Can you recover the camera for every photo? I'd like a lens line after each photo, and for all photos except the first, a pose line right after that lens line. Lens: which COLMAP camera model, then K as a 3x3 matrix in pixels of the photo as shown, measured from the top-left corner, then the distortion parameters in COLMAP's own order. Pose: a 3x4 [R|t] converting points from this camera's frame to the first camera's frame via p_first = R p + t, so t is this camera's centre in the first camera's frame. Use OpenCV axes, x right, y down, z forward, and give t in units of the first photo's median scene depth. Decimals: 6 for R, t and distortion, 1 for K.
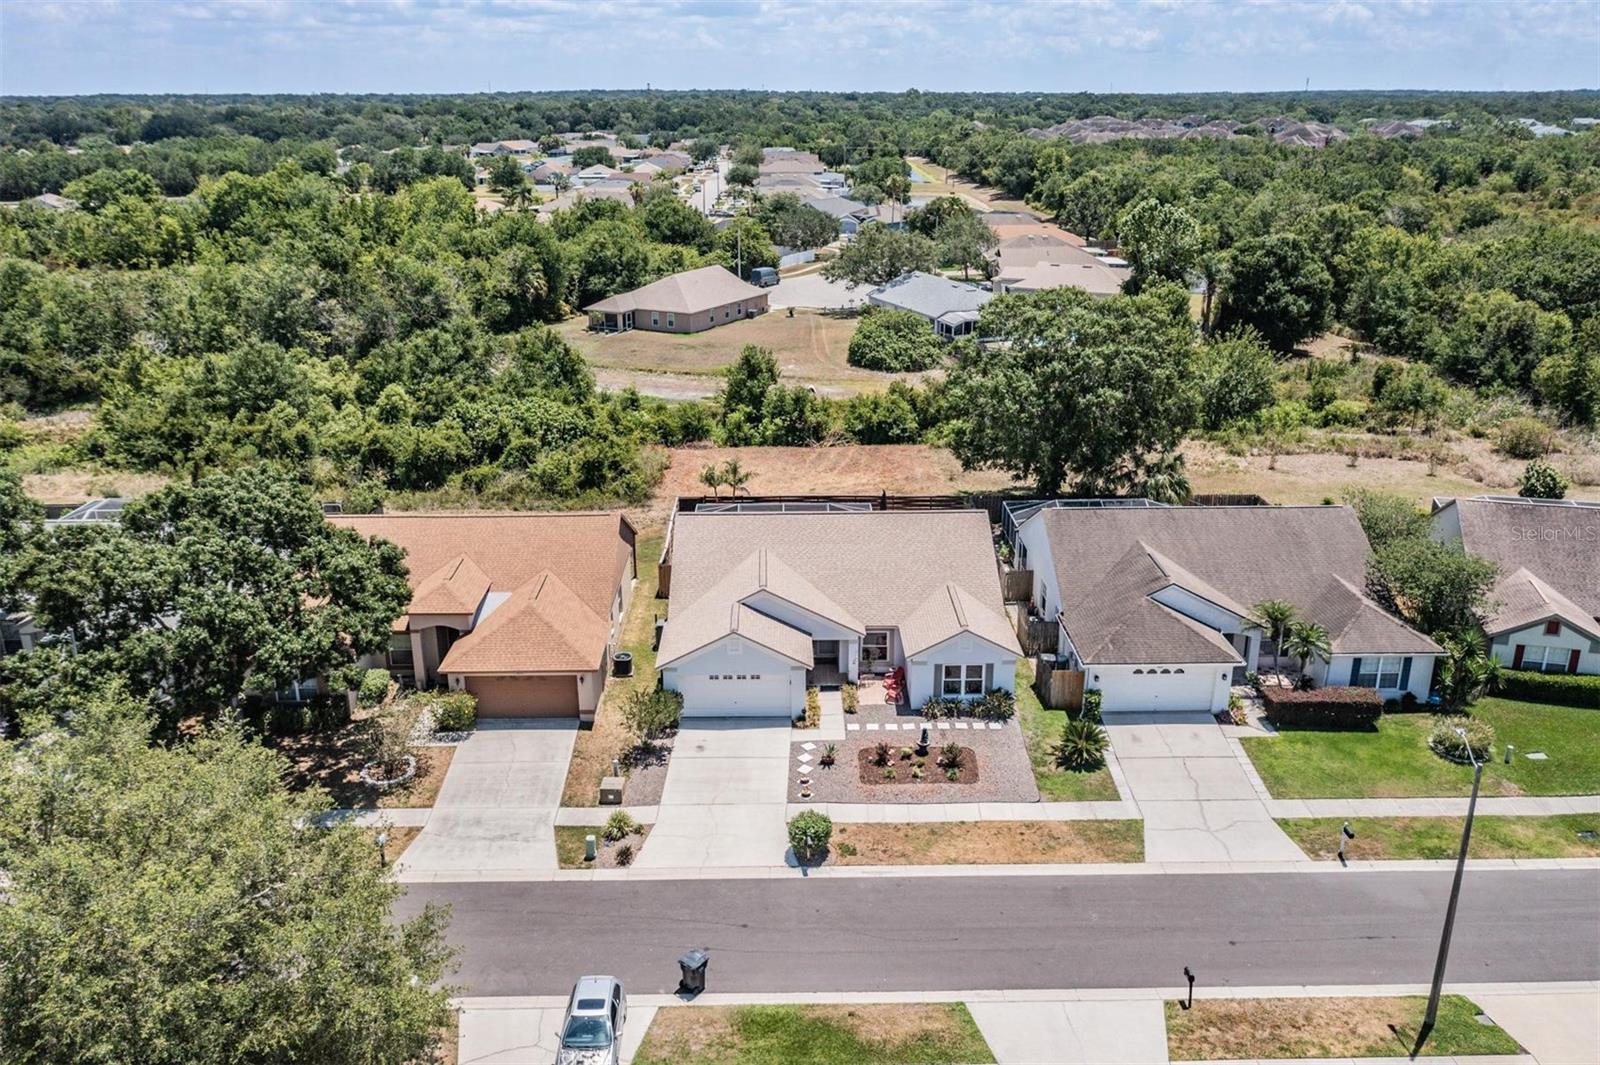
lens RADIAL K [[1275.4, 0, 769.5], [0, 1275.4, 530.0], [0, 0, 1]] dist [0.000743, 0.002116]
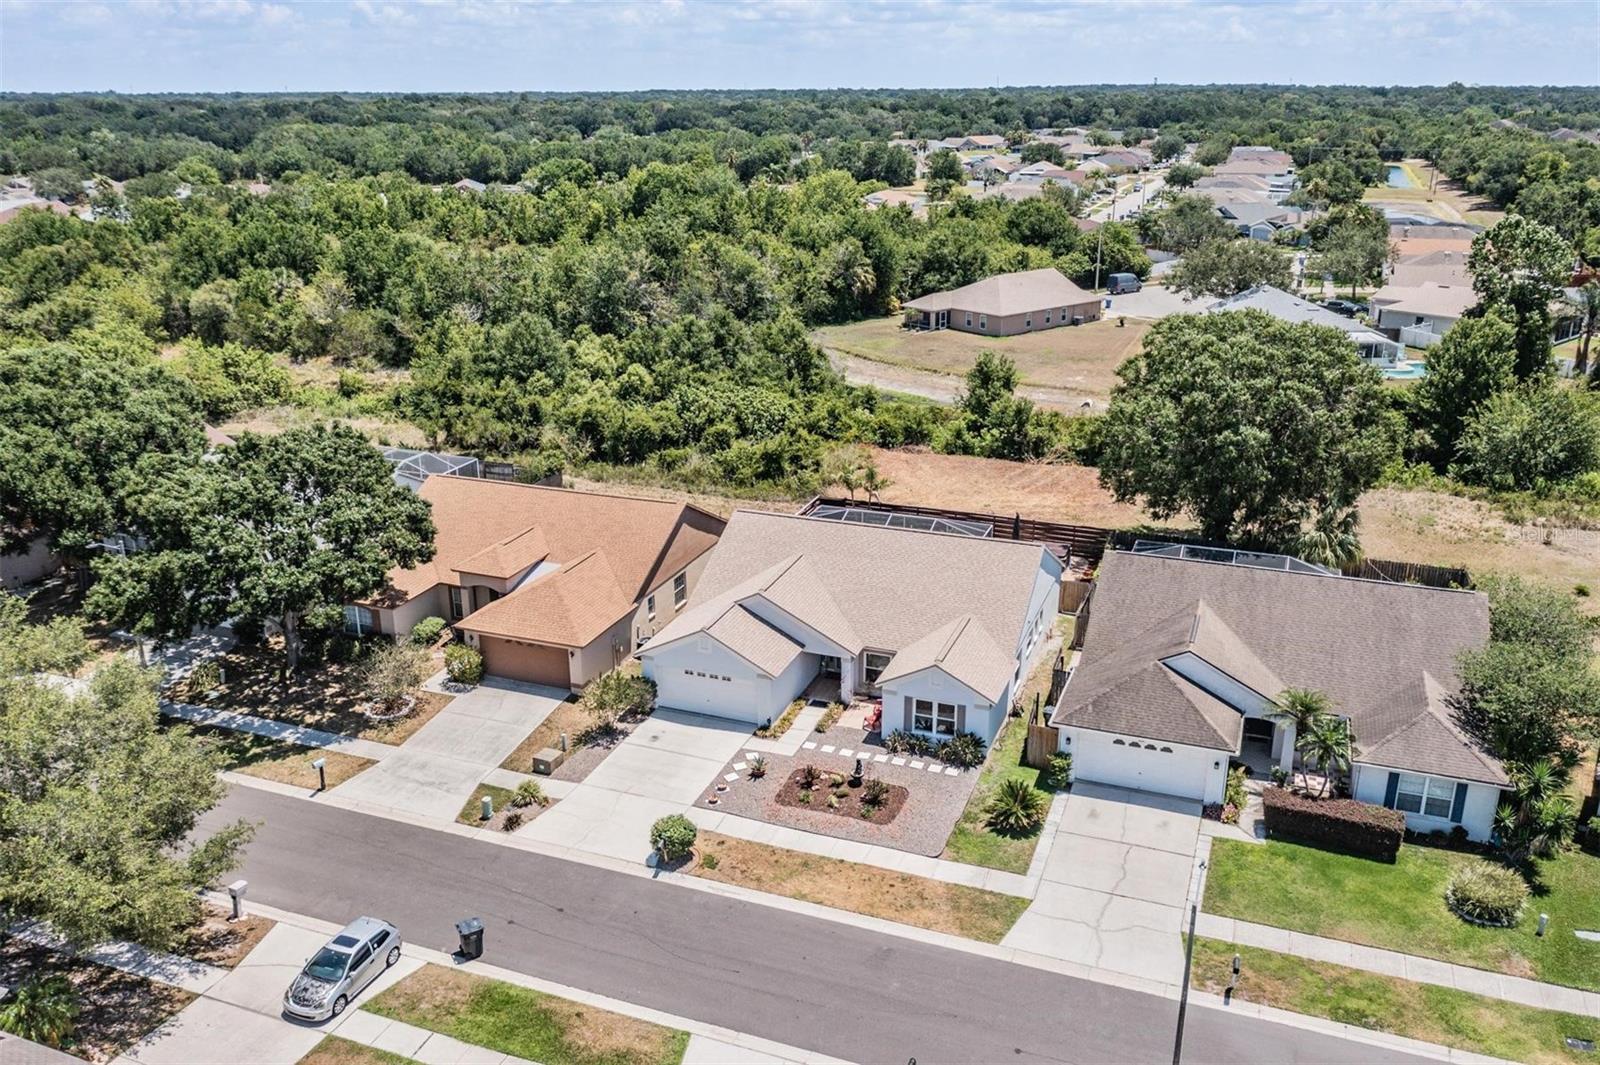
lens RADIAL K [[1275.4, 0, 769.5], [0, 1275.4, 530.0], [0, 0, 1]] dist [0.000743, 0.002116]
pose [[0.927990, 0.120298, -0.352651, 0.216694], [-0.119019, 0.992567, 0.025396, -0.017919], [0.353084, 0.018405, 0.935410, 0.045558]]
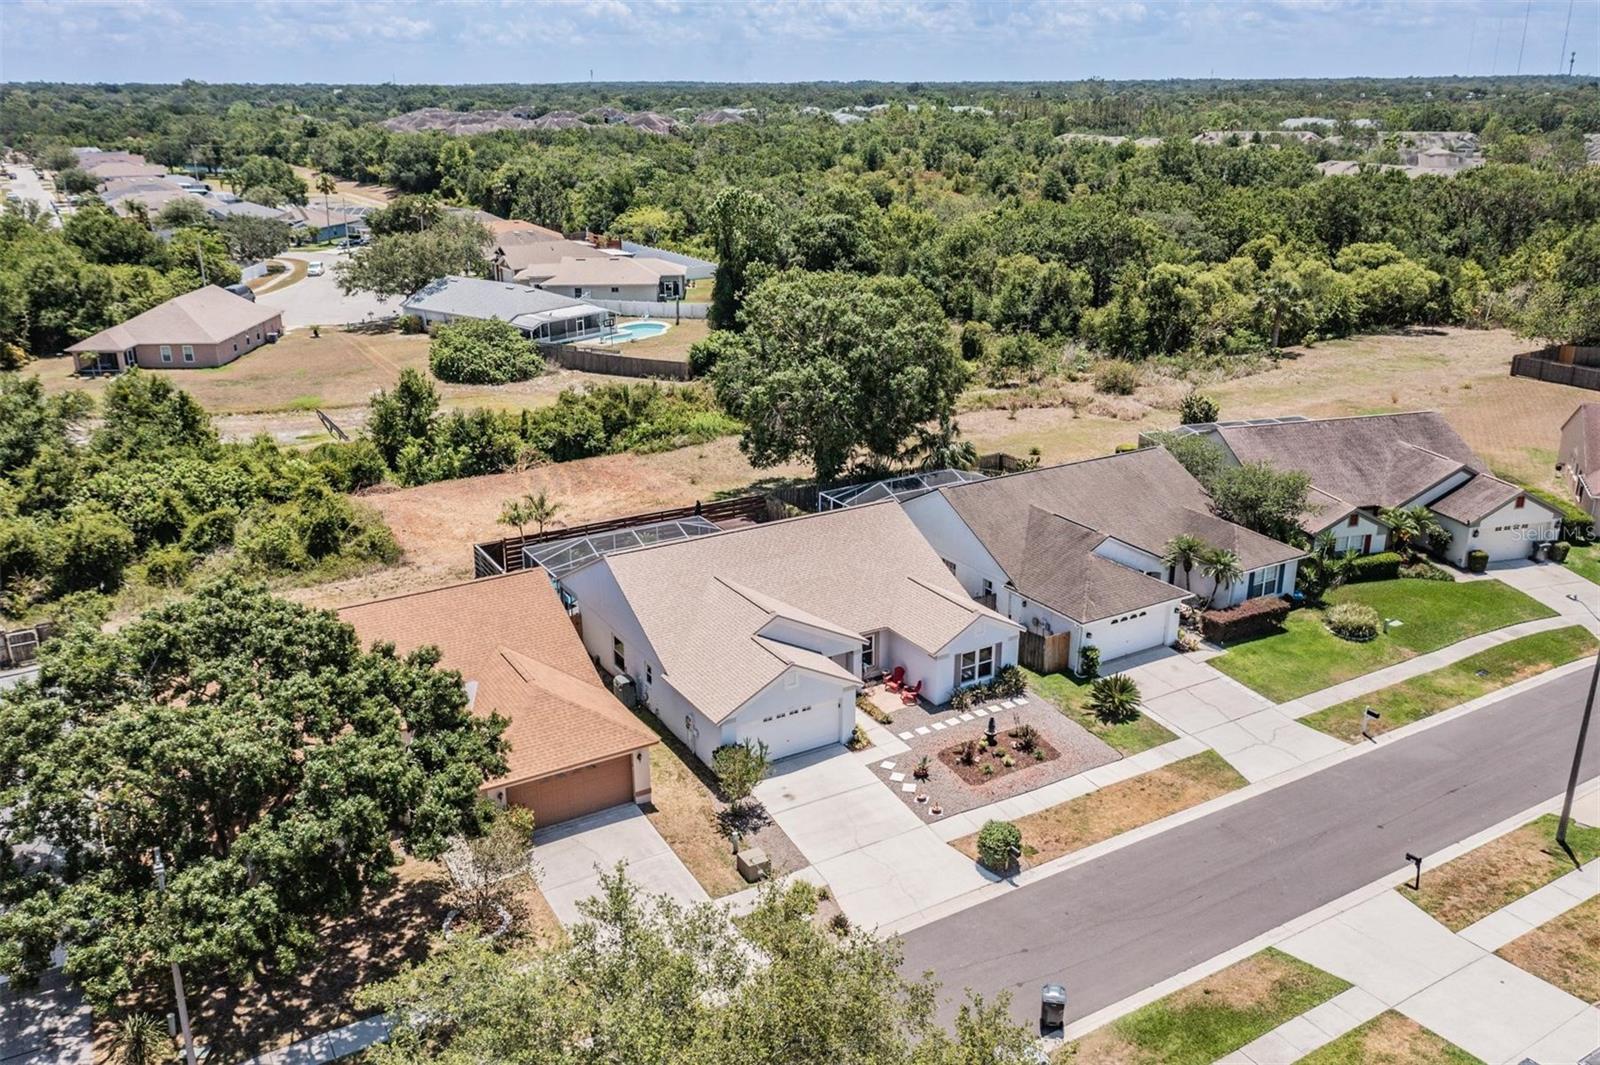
lens RADIAL K [[1320.2, 0, 786.5], [0, 1320.2, 535.1], [0, 0, 1]] dist [-0.003545, -0.000721]
pose [[0.861339, -0.163434, 0.481025, -0.279727], [0.164095, 0.985591, 0.041033, -0.030026], [-0.480800, 0.043591, 0.875746, 0.099745]]
